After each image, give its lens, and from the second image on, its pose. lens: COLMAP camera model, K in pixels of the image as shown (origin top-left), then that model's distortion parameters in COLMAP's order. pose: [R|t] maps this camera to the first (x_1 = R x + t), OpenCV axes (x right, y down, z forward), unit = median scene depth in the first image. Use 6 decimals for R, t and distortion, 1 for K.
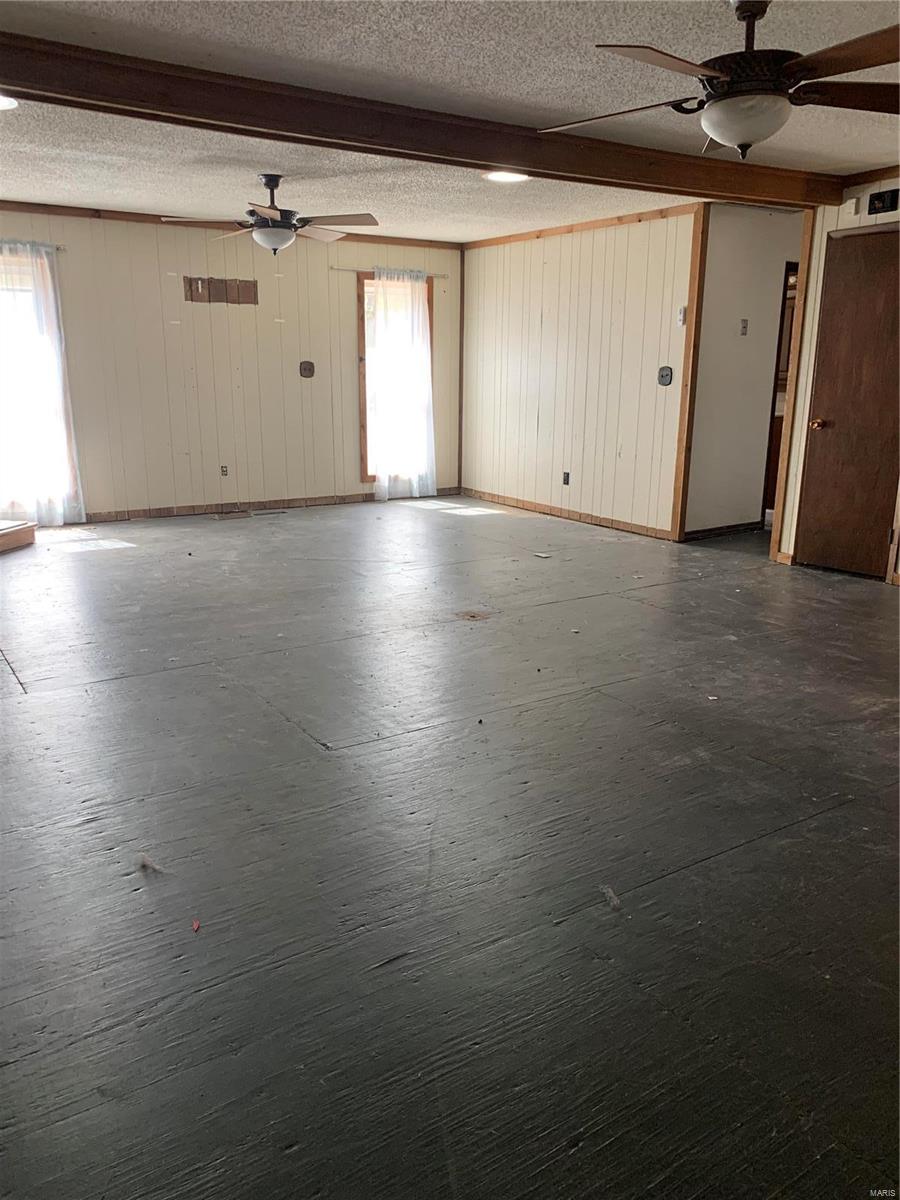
lens RADIAL K [[915.4, 0, 452.6], [0, 915.4, 612.1], [0, 0, 1]] dist [0.023032, -0.026959]
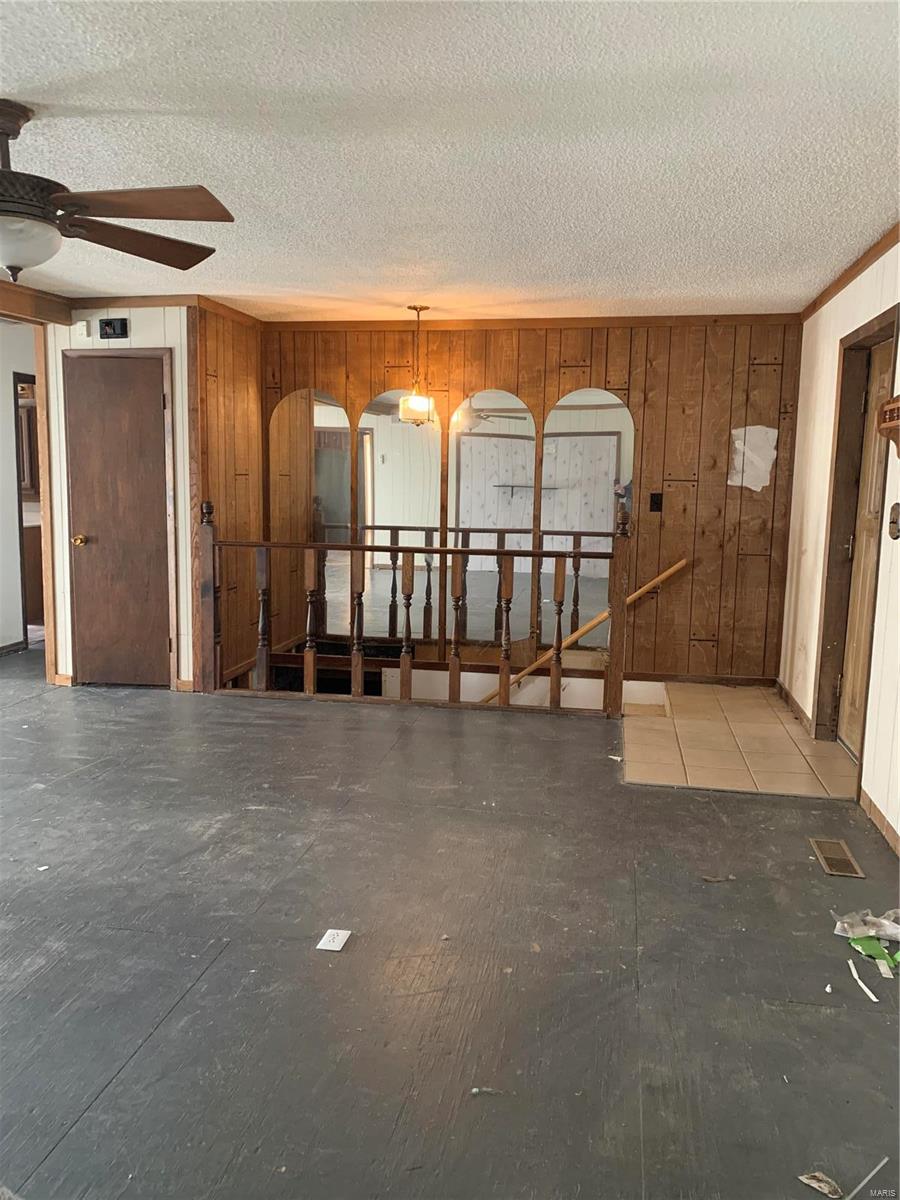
lens RADIAL K [[915.4, 0, 448.8], [0, 915.4, 593.2], [0, 0, 1]] dist [0.023032, -0.026959]
pose [[0.693228, -0.084599, 0.715736, -0.034537], [0.168636, 0.984559, -0.046960, -0.038965], [-0.700712, 0.153253, 0.696790, 0.058840]]
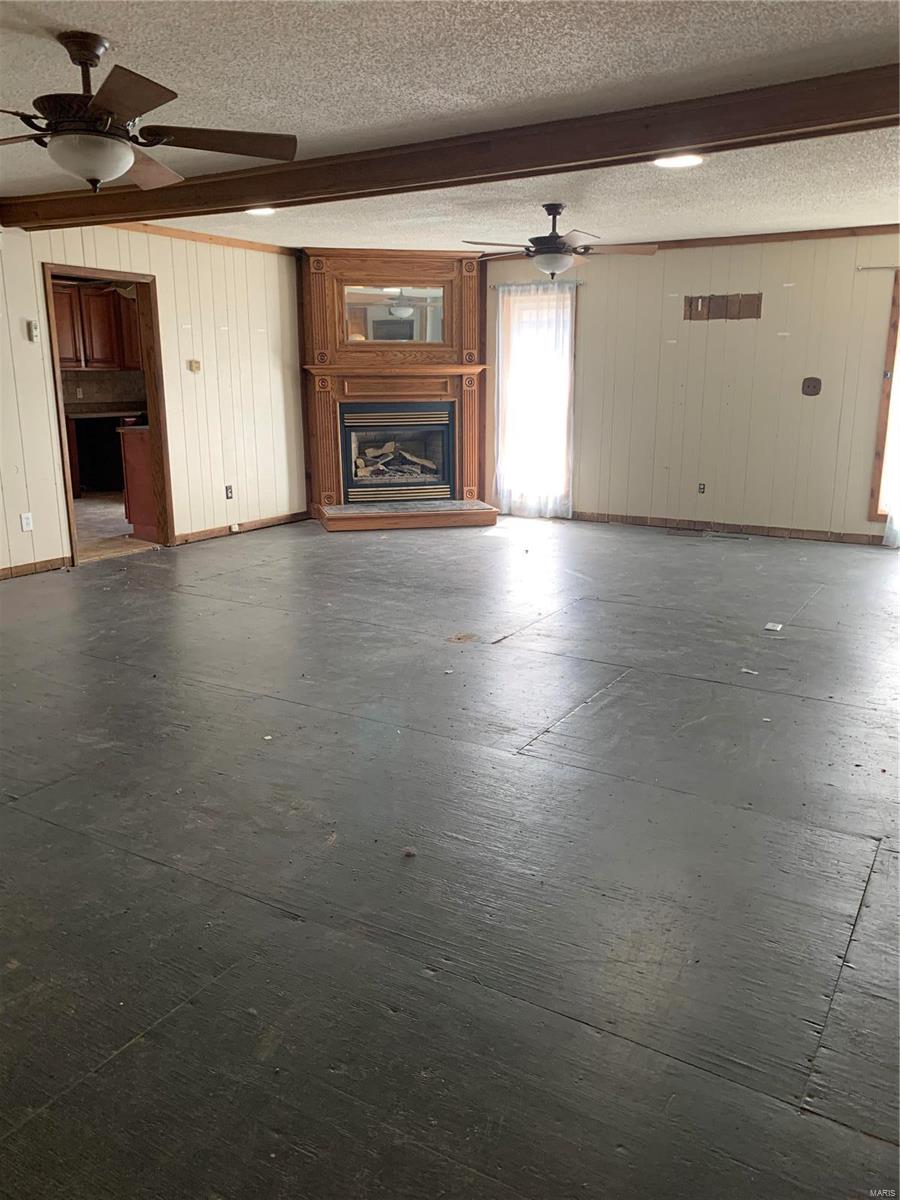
lens RADIAL K [[915.4, 0, 454.4], [0, 915.4, 591.1], [0, 0, 1]] dist [0.023032, -0.026959]
pose [[0.457787, 0.194185, -0.867596, 0.847798], [-0.231149, 0.968293, 0.094756, -0.132502], [0.858488, 0.157166, 0.488157, 0.517278]]
